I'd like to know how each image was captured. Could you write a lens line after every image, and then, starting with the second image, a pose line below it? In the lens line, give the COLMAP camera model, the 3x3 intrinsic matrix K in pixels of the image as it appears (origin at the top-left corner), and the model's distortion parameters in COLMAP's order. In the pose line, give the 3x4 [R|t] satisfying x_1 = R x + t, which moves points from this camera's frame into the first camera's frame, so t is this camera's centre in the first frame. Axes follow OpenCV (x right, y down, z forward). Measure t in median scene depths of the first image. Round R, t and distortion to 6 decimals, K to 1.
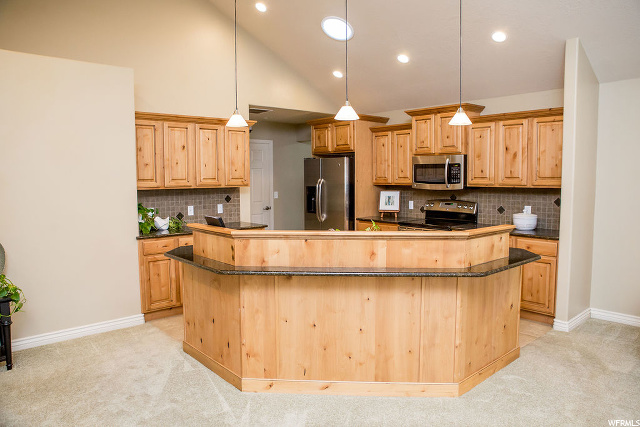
lens RADIAL K [[450.9, 0, 320.0], [0, 450.9, 213.5], [0, 0, 1]] dist [-0.111991, 0.076215]
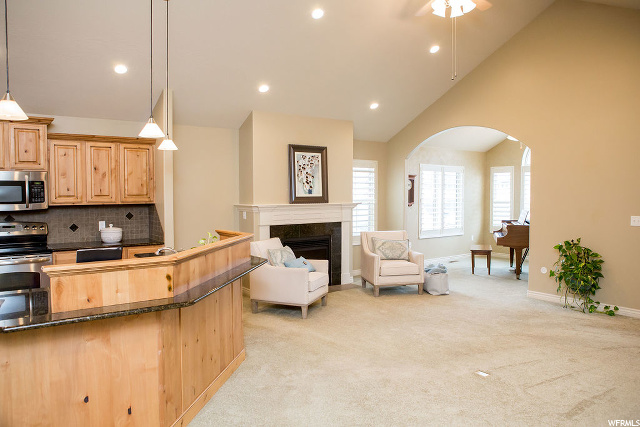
lens RADIAL K [[450.9, 0, 320.0], [0, 450.9, 213.5], [0, 0, 1]] dist [-0.111991, 0.076215]
pose [[0.075960, -0.039935, 0.996311, -0.558915], [0.086905, 0.995660, 0.033283, -0.024994], [-0.993316, 0.084056, 0.079101, 0.360724]]
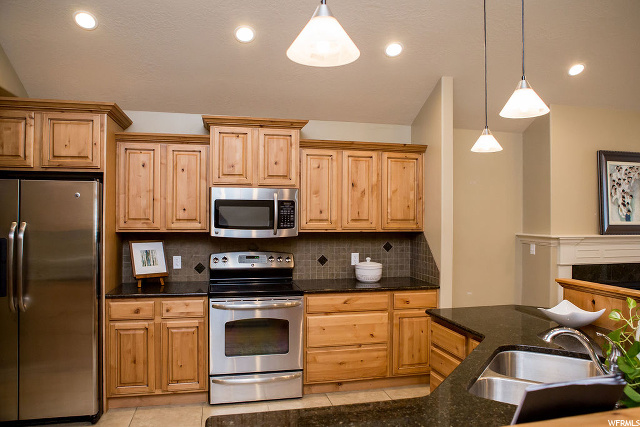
lens RADIAL K [[450.9, 0, 320.0], [0, 450.9, 213.5], [0, 0, 1]] dist [-0.111991, 0.076215]
pose [[0.469978, 0.015532, 0.882541, -0.318364], [0.065176, 0.996505, -0.052246, -0.050484], [-0.880268, 0.082075, 0.467323, 0.624770]]
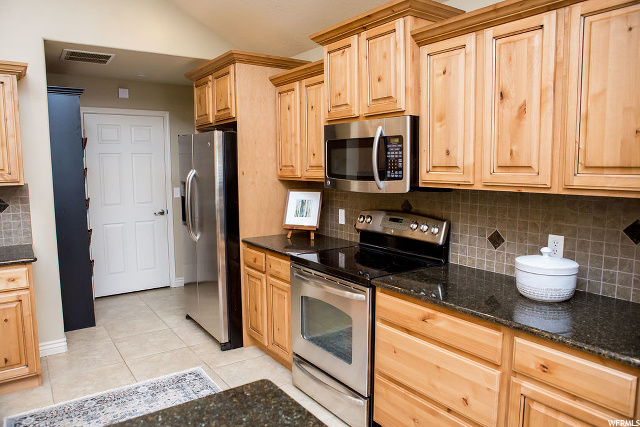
lens RADIAL K [[444.5, 0, 320.0], [0, 444.5, 213.5], [0, 0, 1]] dist [-0.103066, 0.077745]
pose [[0.994621, 0.011319, -0.102958, 0.280690], [-0.008455, 0.999566, 0.028216, -0.045829], [0.103232, -0.027194, 0.994285, 0.549930]]
